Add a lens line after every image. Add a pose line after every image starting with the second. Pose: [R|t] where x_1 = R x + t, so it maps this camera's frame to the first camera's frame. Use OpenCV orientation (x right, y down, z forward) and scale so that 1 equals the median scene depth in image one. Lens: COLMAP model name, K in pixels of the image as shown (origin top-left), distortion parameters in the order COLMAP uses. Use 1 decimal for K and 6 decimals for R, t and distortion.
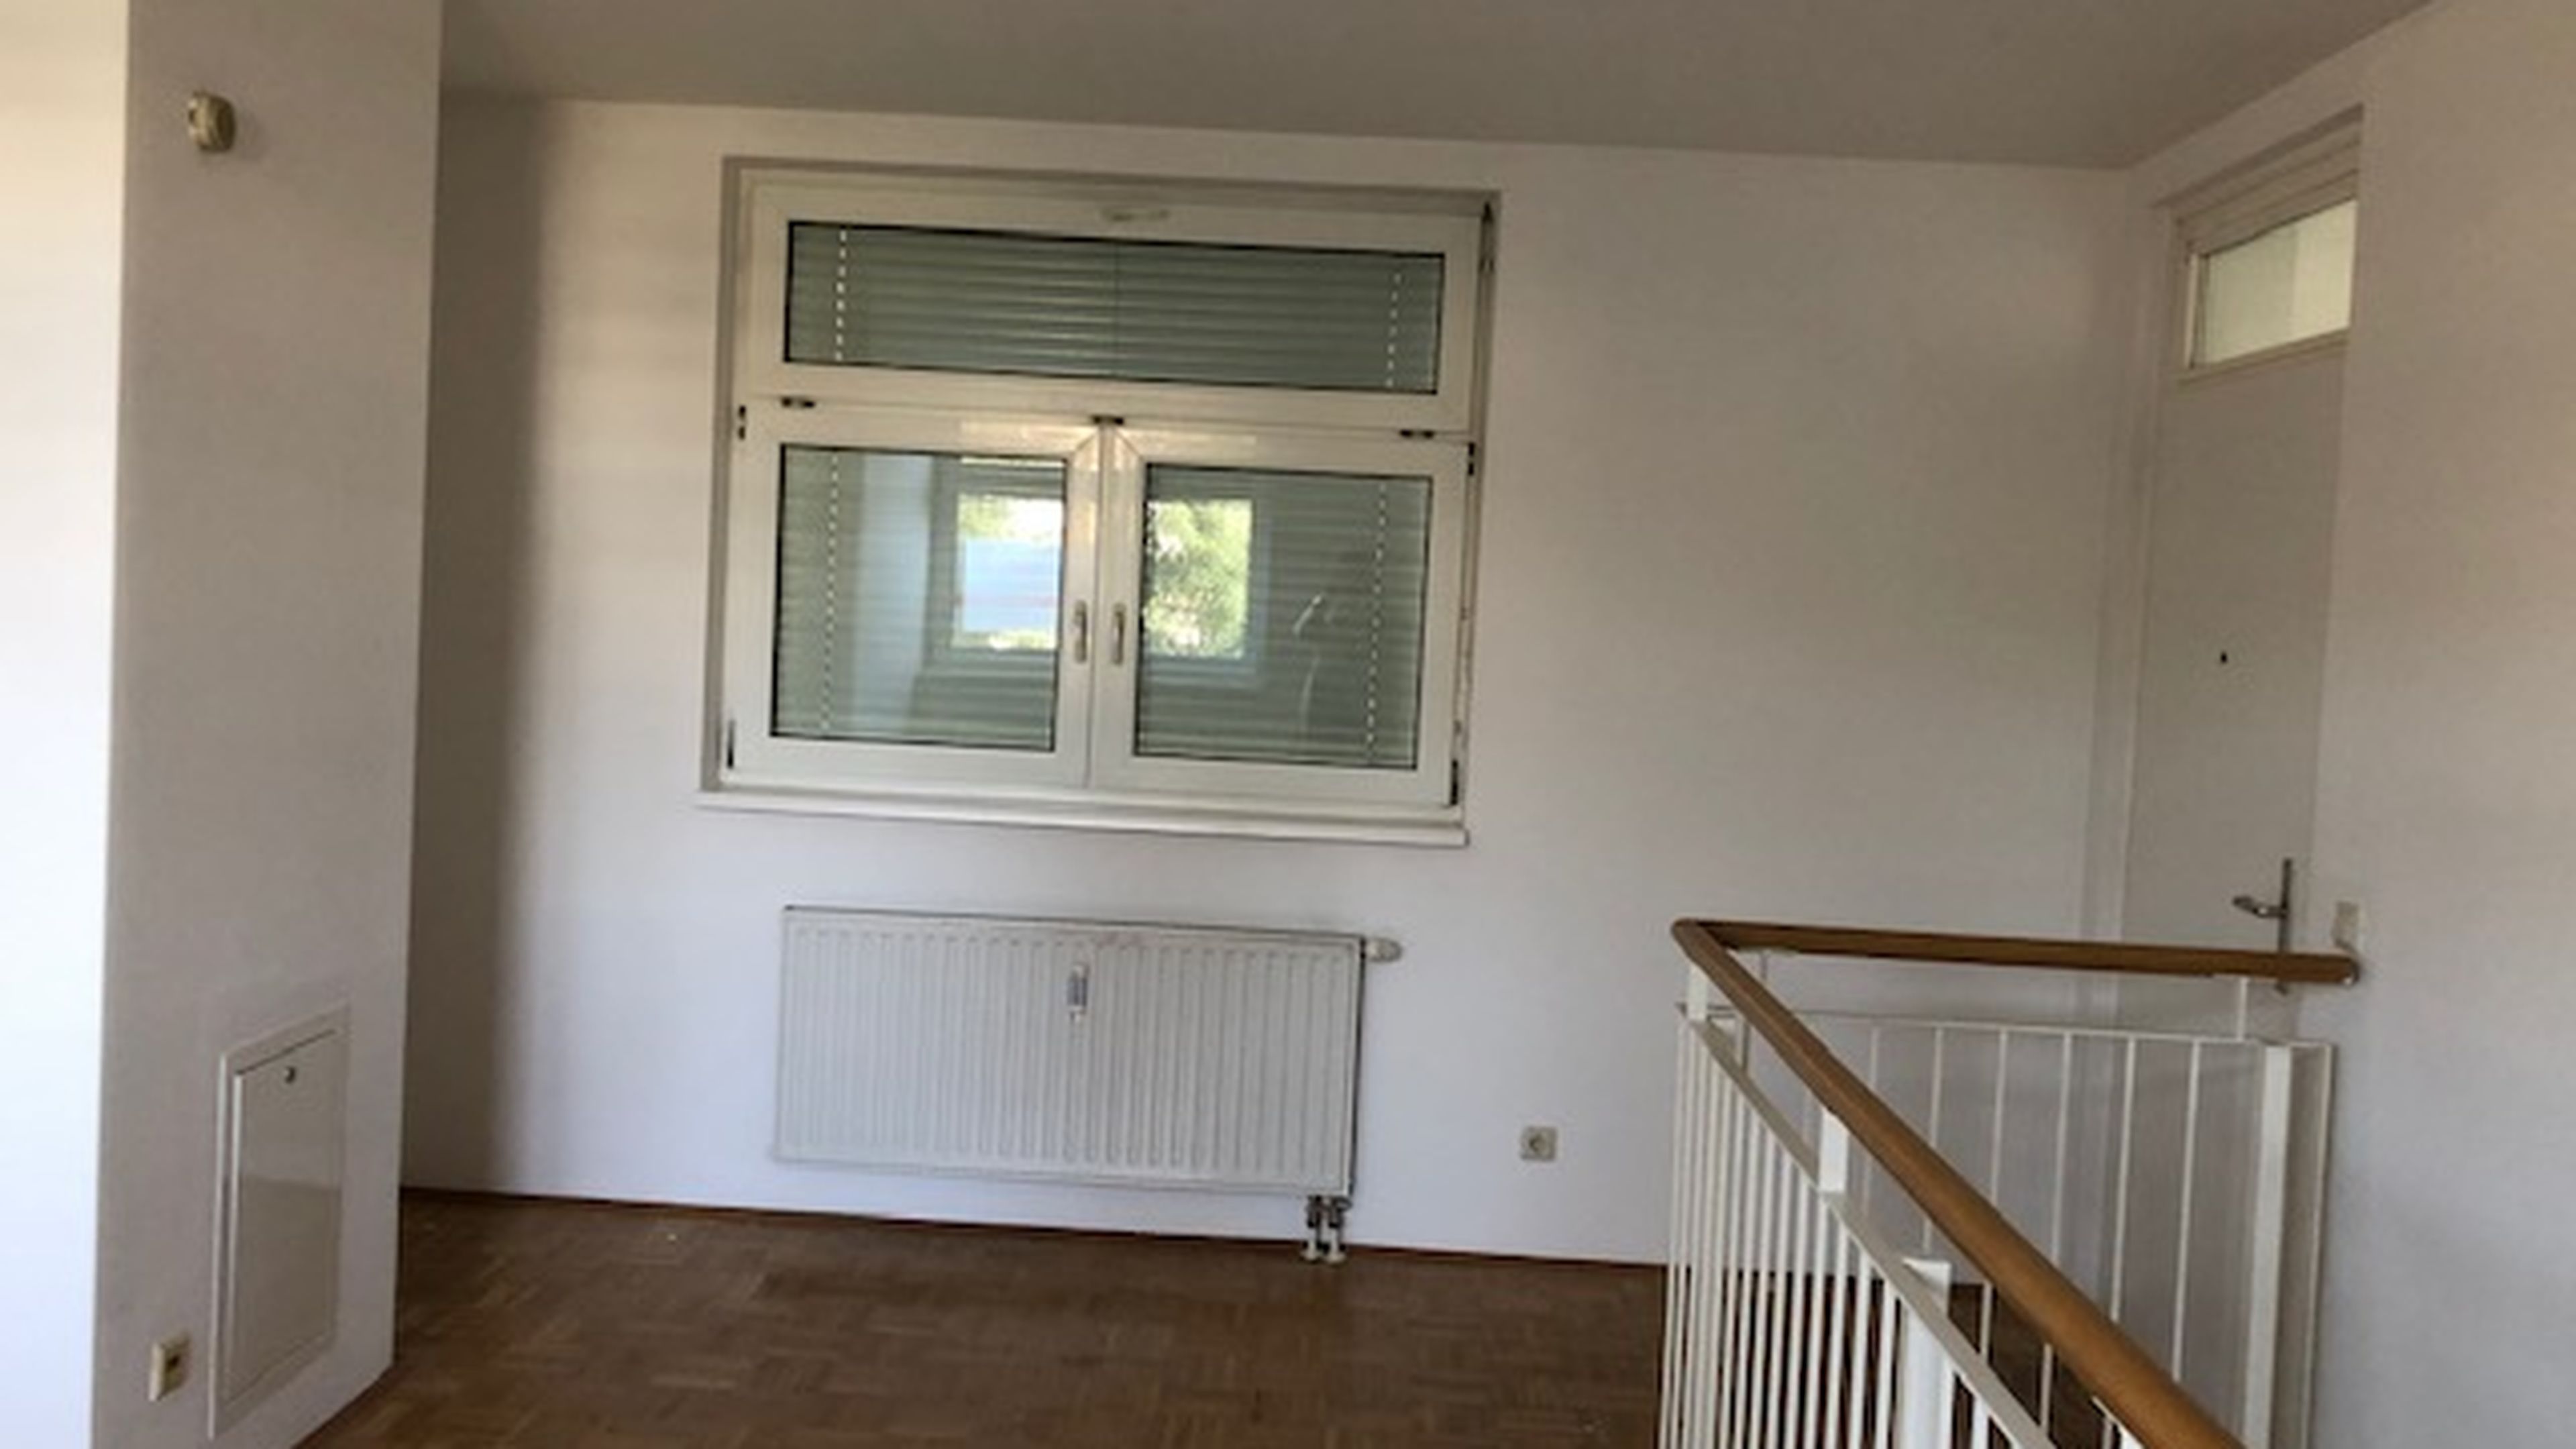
lens RADIAL K [[2092.4, 0, 1288.0], [0, 2092.4, 724.5], [0, 0, 1]] dist [0.010019, 0.006941]
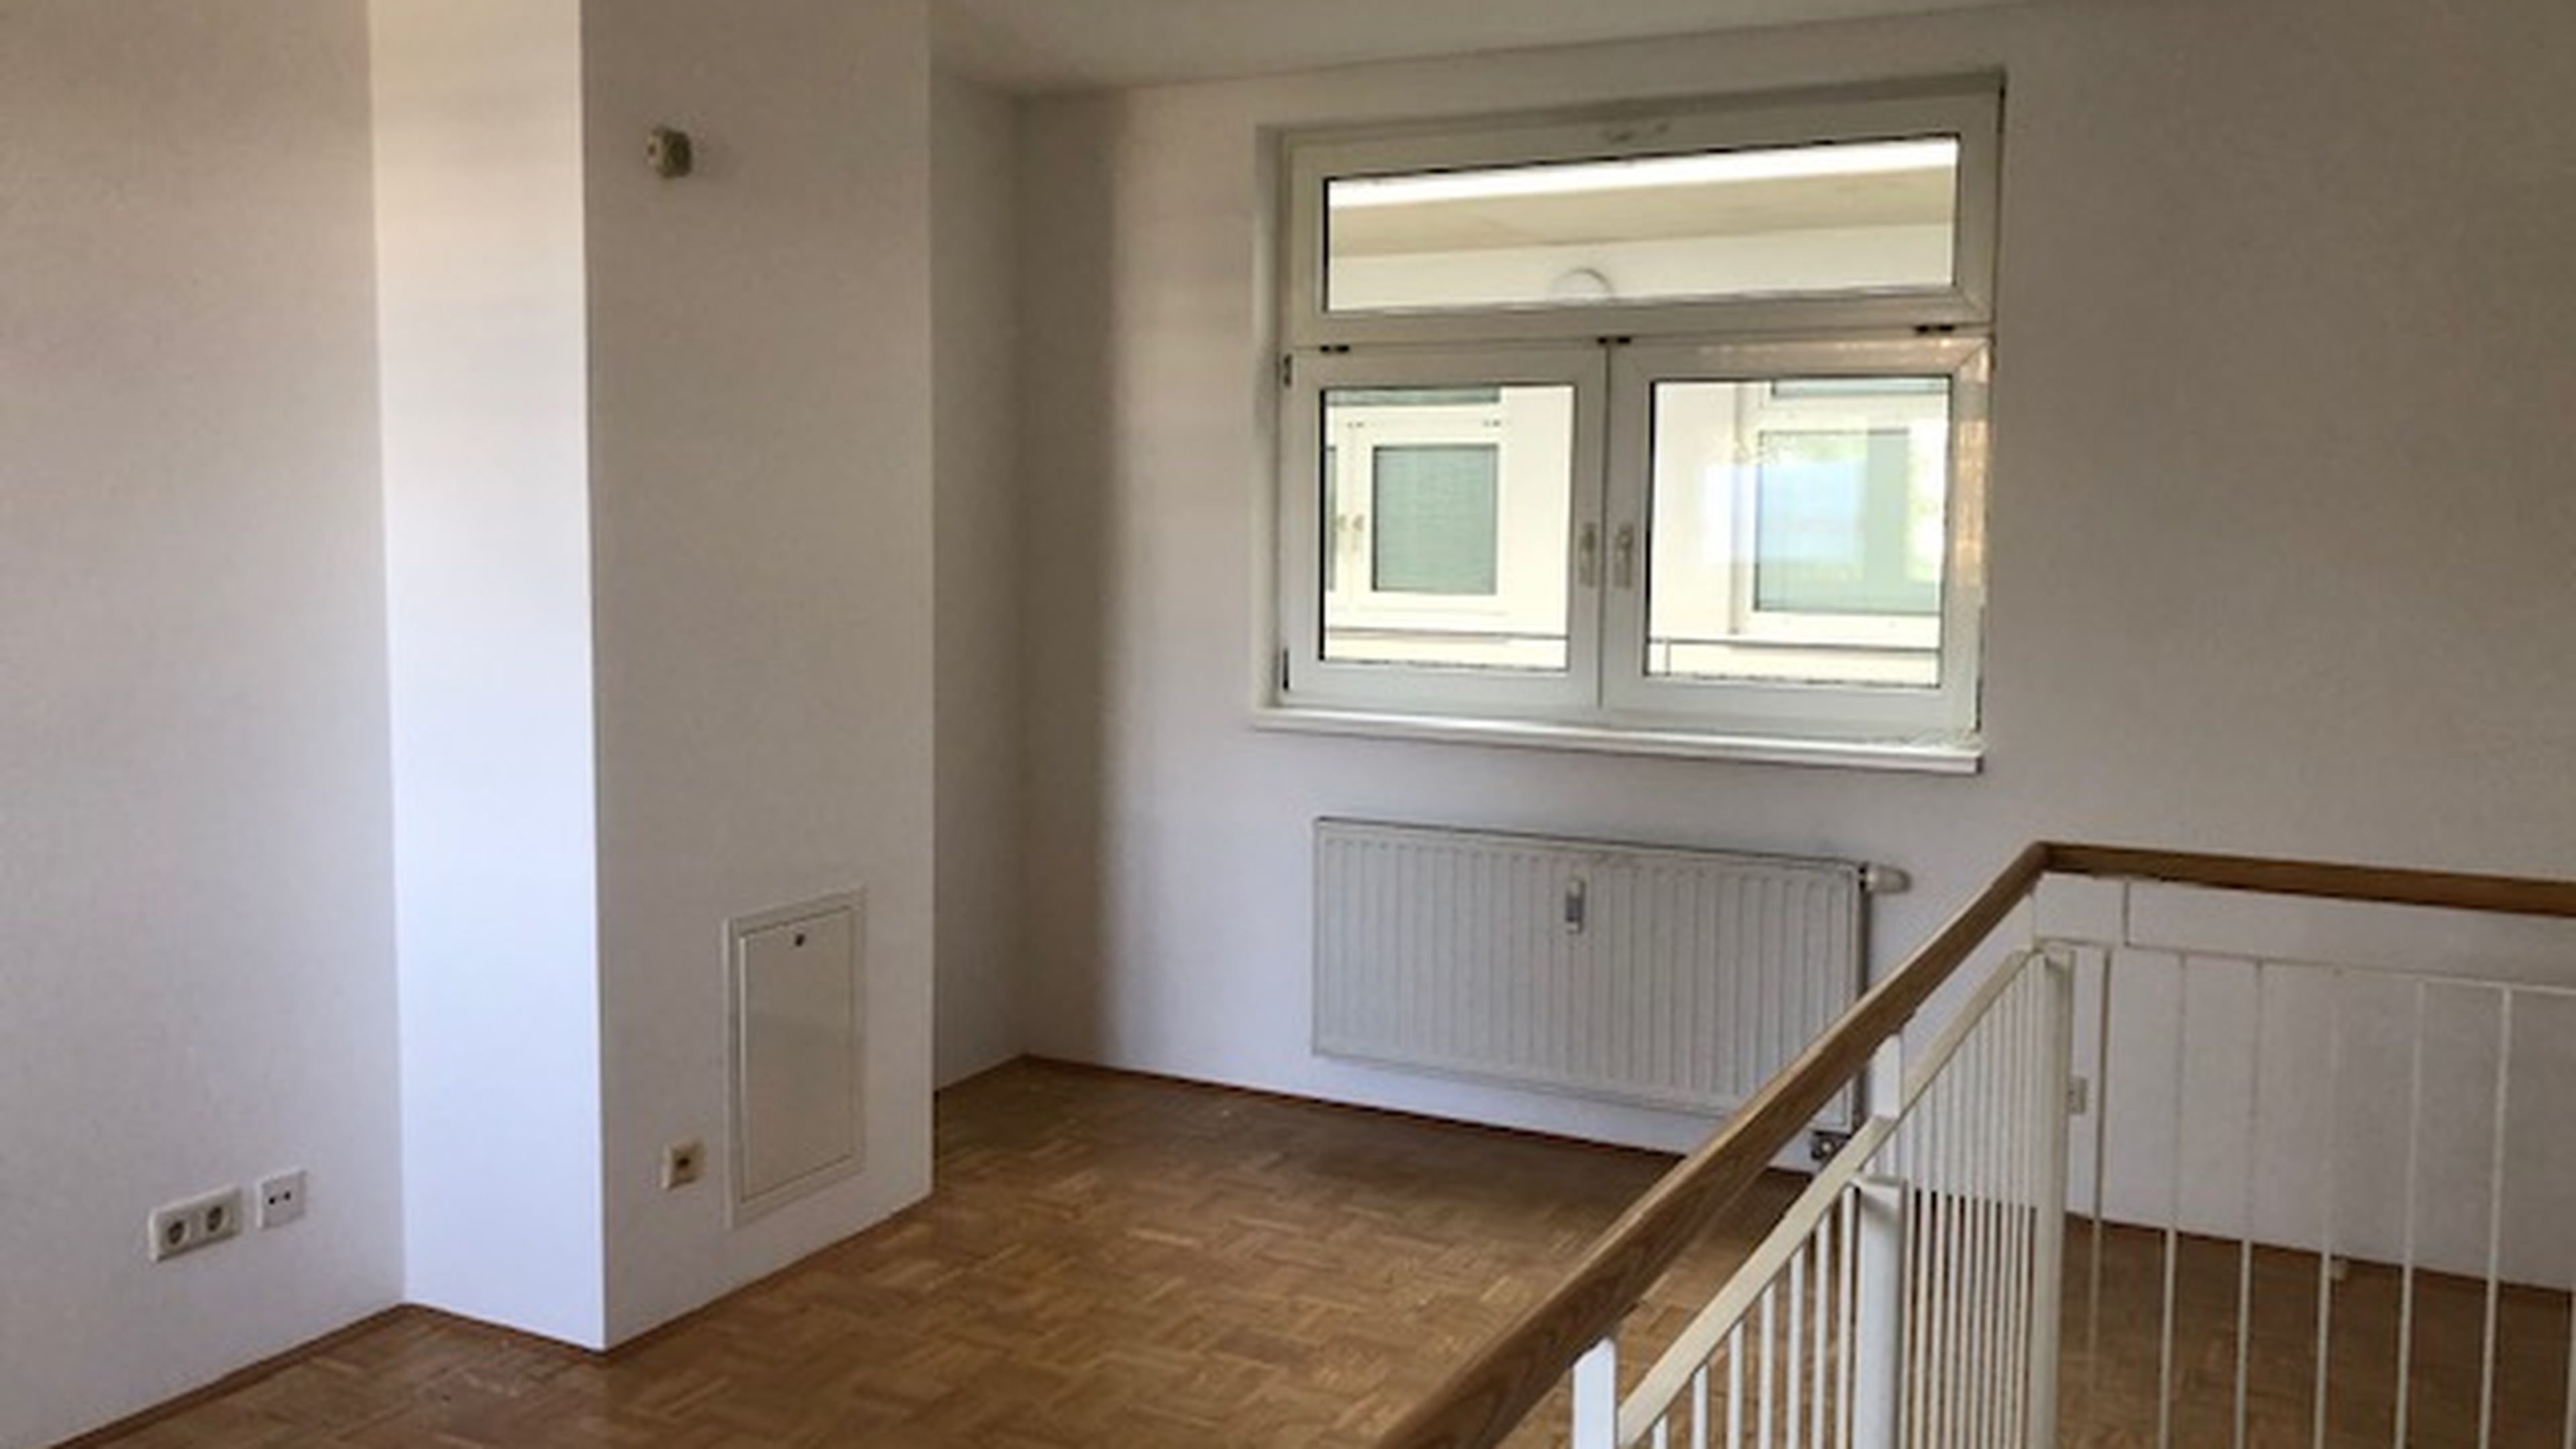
lens RADIAL K [[2059.5, 0, 1288.0], [0, 2059.5, 724.5], [0, 0, 1]] dist [0.119999, -0.286079]
pose [[0.903890, 0.003478, -0.427750, 0.203046], [0.009257, 0.999574, 0.027689, 0.008867], [0.427664, -0.028988, 0.903473, 0.031724]]
